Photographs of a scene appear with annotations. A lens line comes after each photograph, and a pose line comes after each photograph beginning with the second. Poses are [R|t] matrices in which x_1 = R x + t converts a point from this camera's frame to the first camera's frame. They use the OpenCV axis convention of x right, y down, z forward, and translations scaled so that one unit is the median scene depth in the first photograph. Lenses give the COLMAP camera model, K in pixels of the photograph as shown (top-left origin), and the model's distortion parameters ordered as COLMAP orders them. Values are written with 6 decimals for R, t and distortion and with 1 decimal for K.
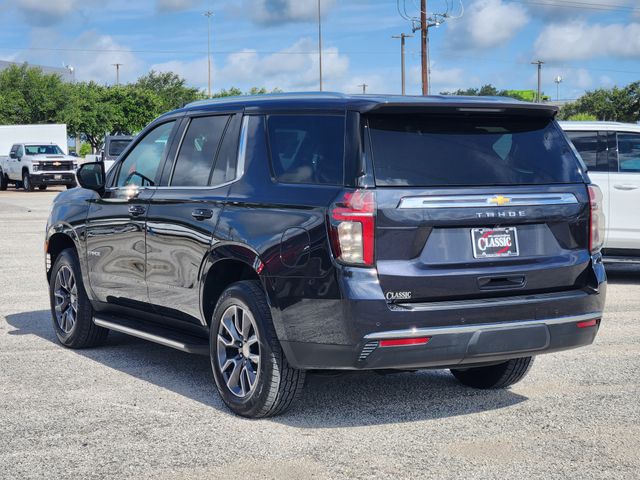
lens RADIAL K [[1240.5, 0, 320.0], [0, 1240.5, 240.0], [0, 0, 1]] dist [-0.135960, 1.533118]
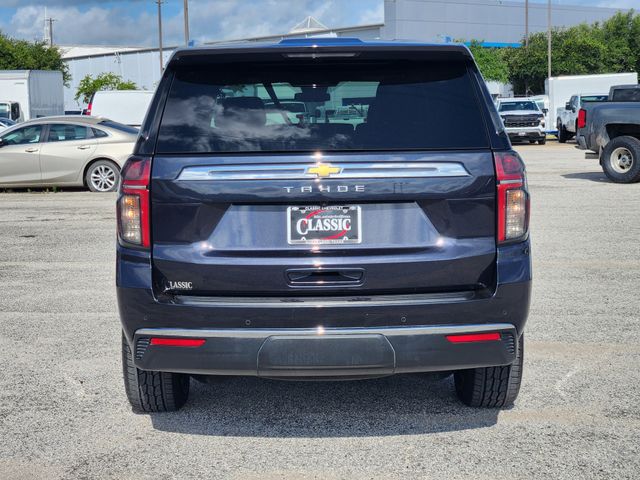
lens RADIAL K [[1240.5, 0, 320.0], [0, 1240.5, 240.0], [0, 0, 1]] dist [-0.135960, 1.533118]
pose [[0.859476, 0.046281, -0.509077, 0.534921], [-0.025649, 0.998543, 0.047477, -0.025582], [0.510533, -0.027748, 0.859410, 0.326138]]
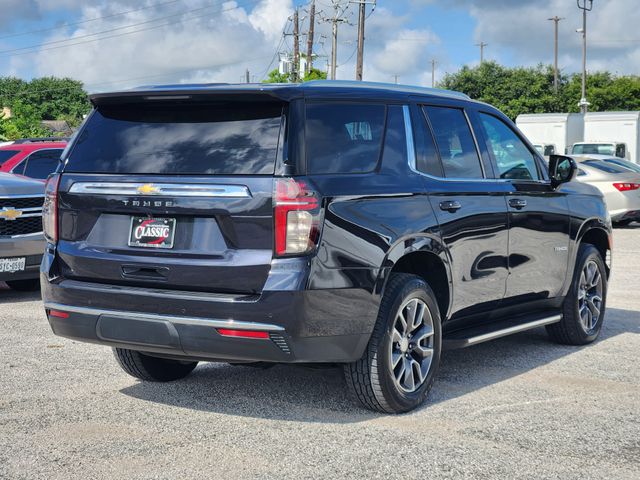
lens RADIAL K [[1240.5, 0, 320.0], [0, 1240.5, 240.0], [0, 0, 1]] dist [-0.135960, 1.533118]
pose [[0.427000, 0.069396, -0.901585, 1.080321], [-0.070791, 0.996556, 0.043179, -0.043534], [0.901476, 0.045387, 0.430442, 0.694838]]
